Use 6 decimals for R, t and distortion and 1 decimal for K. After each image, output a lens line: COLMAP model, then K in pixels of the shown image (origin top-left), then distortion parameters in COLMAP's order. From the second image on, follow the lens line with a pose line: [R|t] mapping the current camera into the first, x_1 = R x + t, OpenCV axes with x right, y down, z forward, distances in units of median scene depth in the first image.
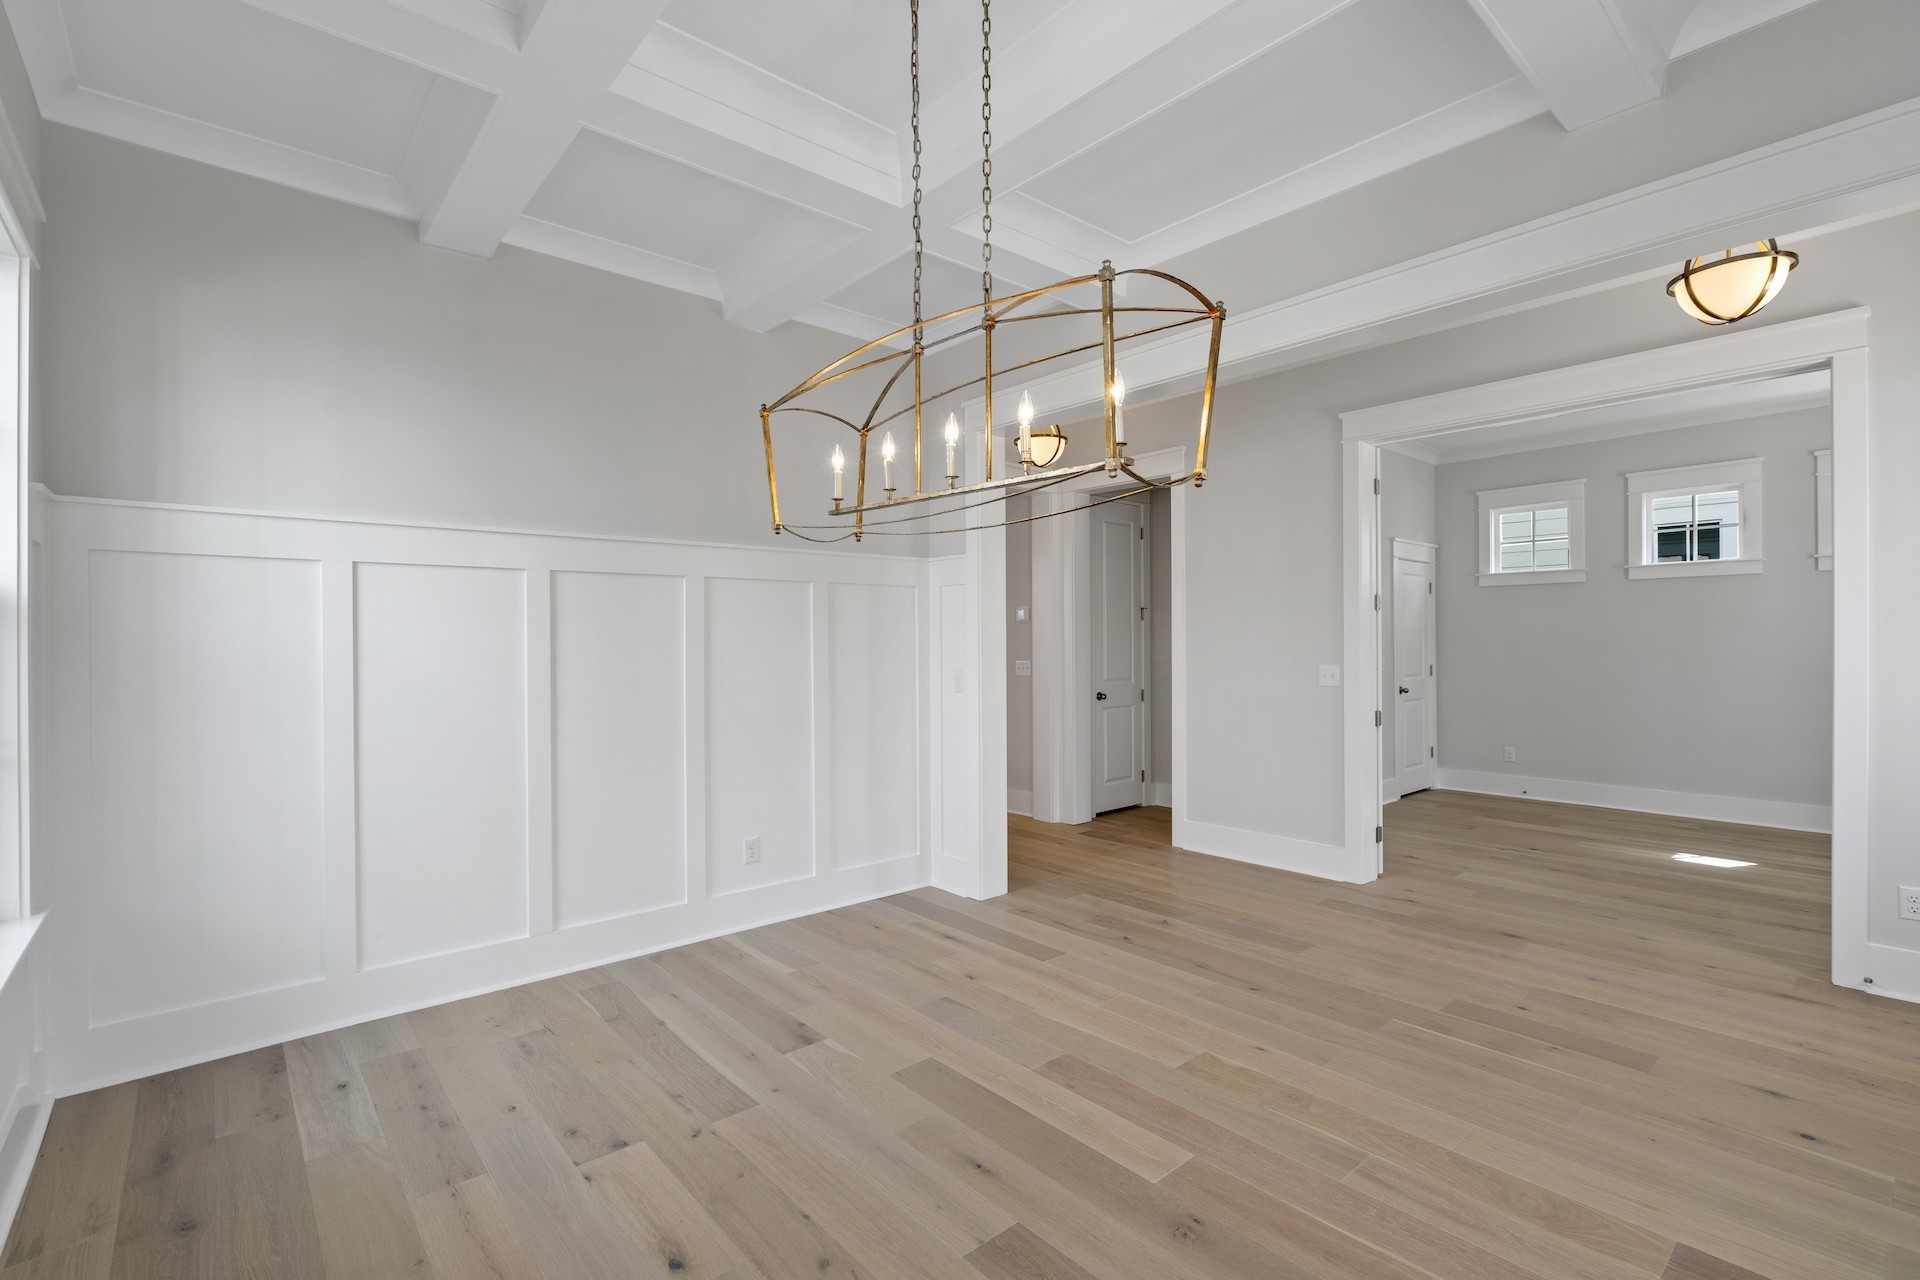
lens RADIAL K [[866.0, 0, 944.4], [0, 866.0, 642.1], [0, 0, 1]] dist [-0.001277, 0.000237]
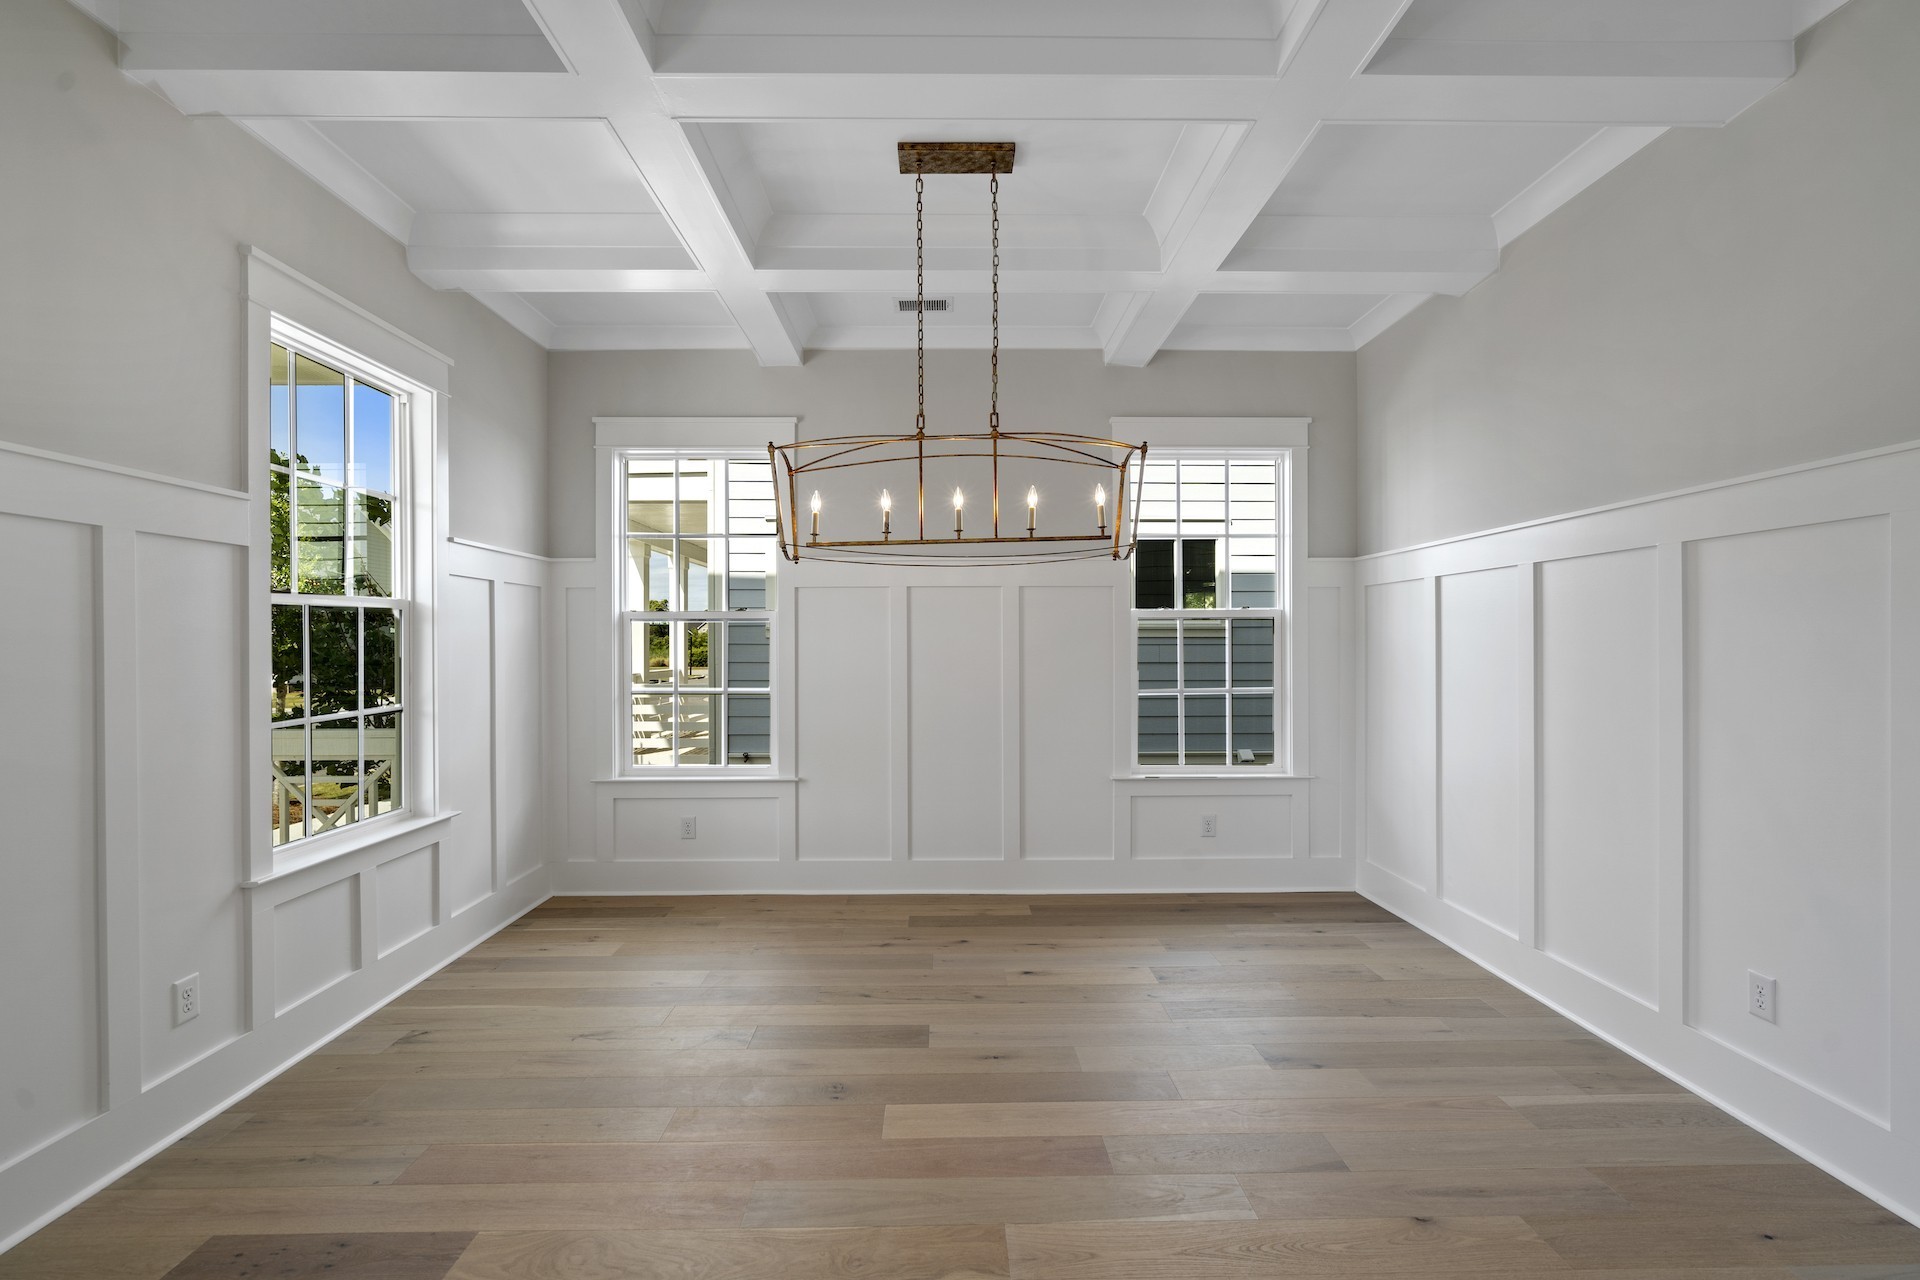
lens RADIAL K [[866.0, 0, 942.2], [0, 866.0, 641.3], [0, 0, 1]] dist [-0.001277, 0.000237]
pose [[-0.642723, 0.007229, -0.766065, 0.347322], [0.005942, 0.999972, 0.004451, -0.000916], [0.766076, -0.001691, -0.642748, 0.581194]]
